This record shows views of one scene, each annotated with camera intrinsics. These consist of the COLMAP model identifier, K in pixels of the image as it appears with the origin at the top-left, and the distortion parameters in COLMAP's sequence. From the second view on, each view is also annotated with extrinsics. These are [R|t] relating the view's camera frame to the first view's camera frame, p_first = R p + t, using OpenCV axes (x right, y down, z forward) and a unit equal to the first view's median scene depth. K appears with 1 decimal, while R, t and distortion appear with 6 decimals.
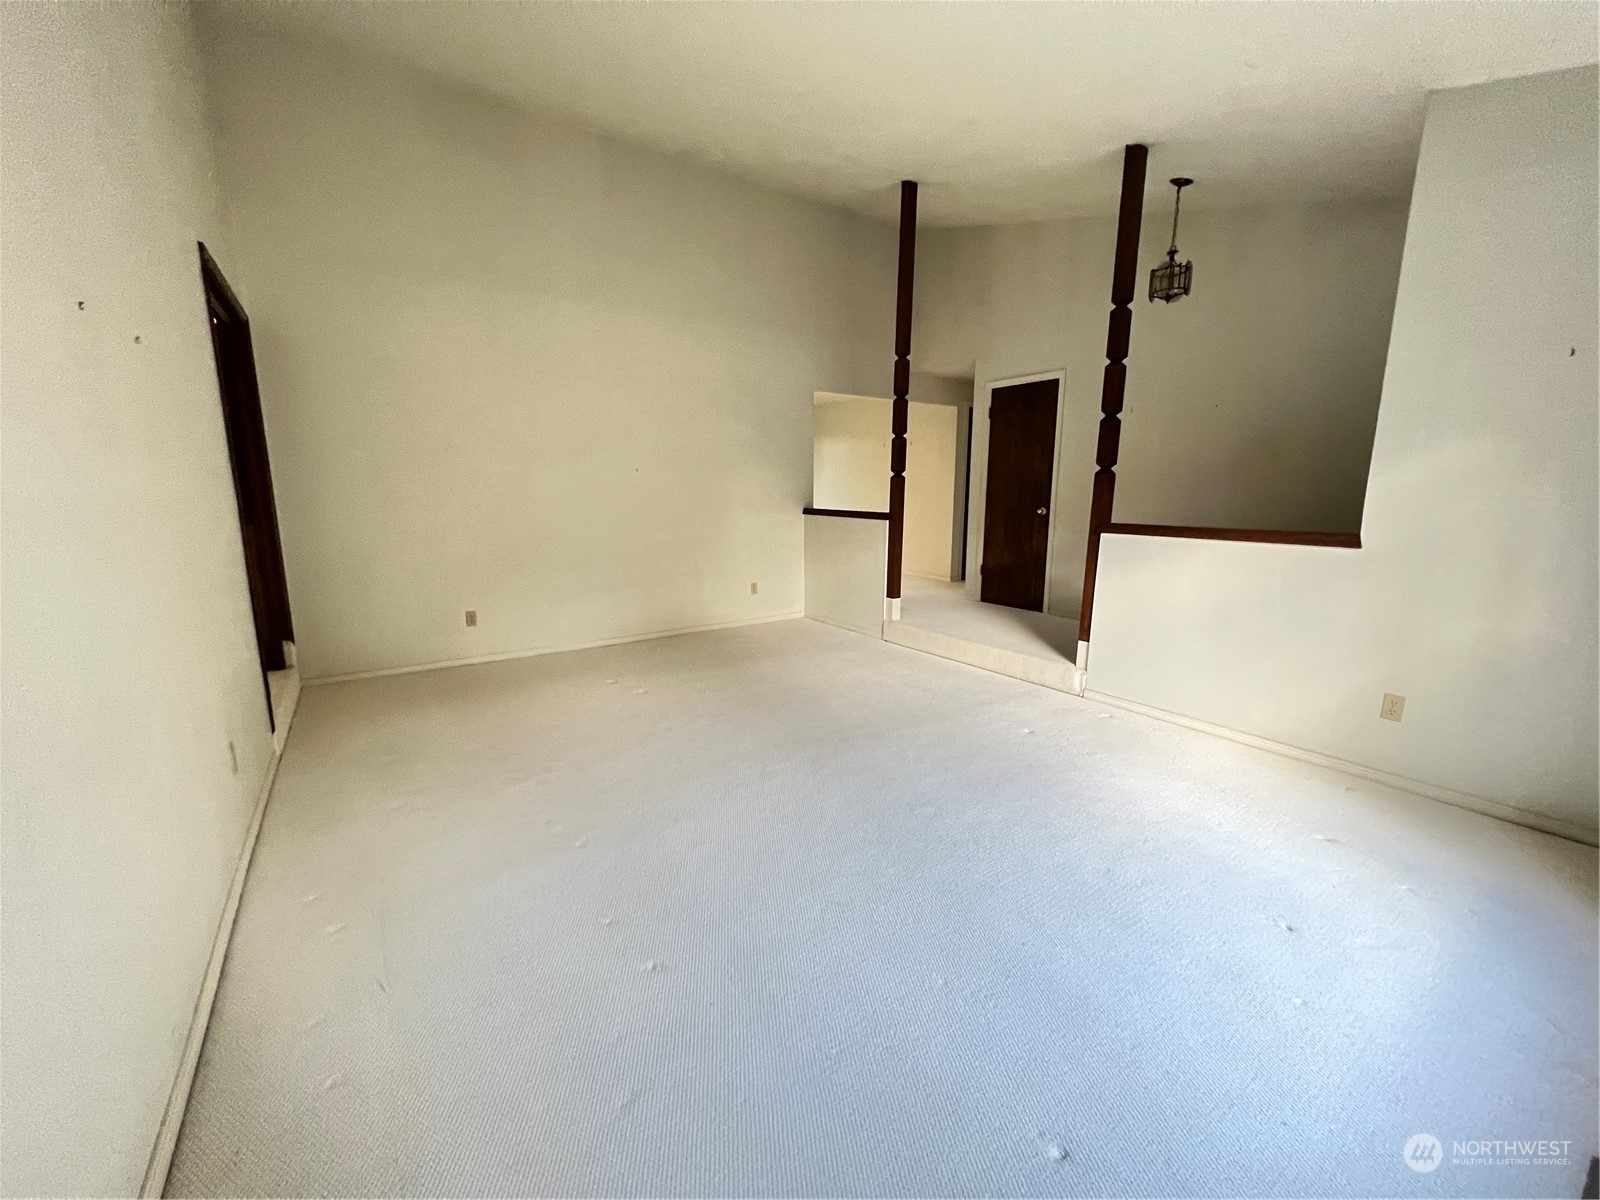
lens RADIAL K [[638.9, 0, 800.0], [0, 638.9, 600.0], [0, 0, 1]] dist [-0.000029, 0.000029]
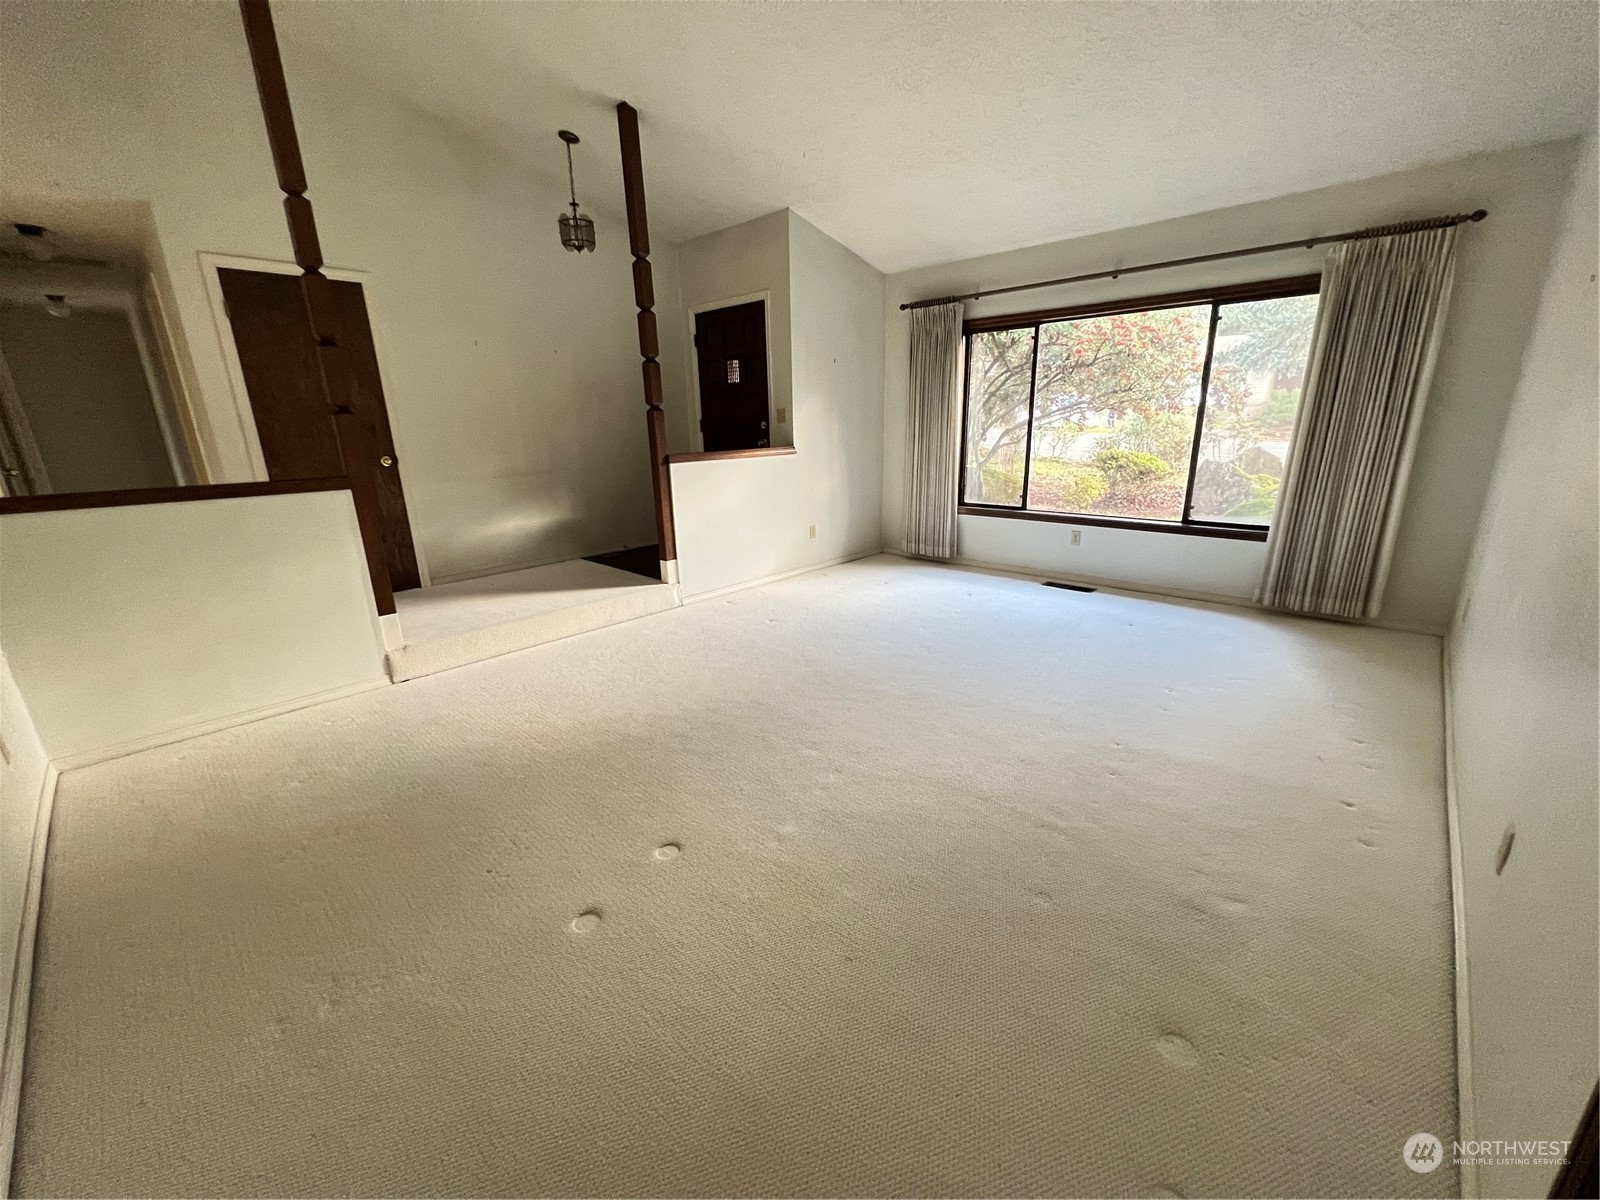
lens RADIAL K [[638.9, 0, 800.0], [0, 638.9, 600.0], [0, 0, 1]] dist [-0.000029, 0.000029]
pose [[-0.200616, -0.267373, 0.942478, -0.704699], [0.192287, 0.932577, 0.305494, -0.175203], [-0.960614, 0.242513, -0.135678, 0.946291]]
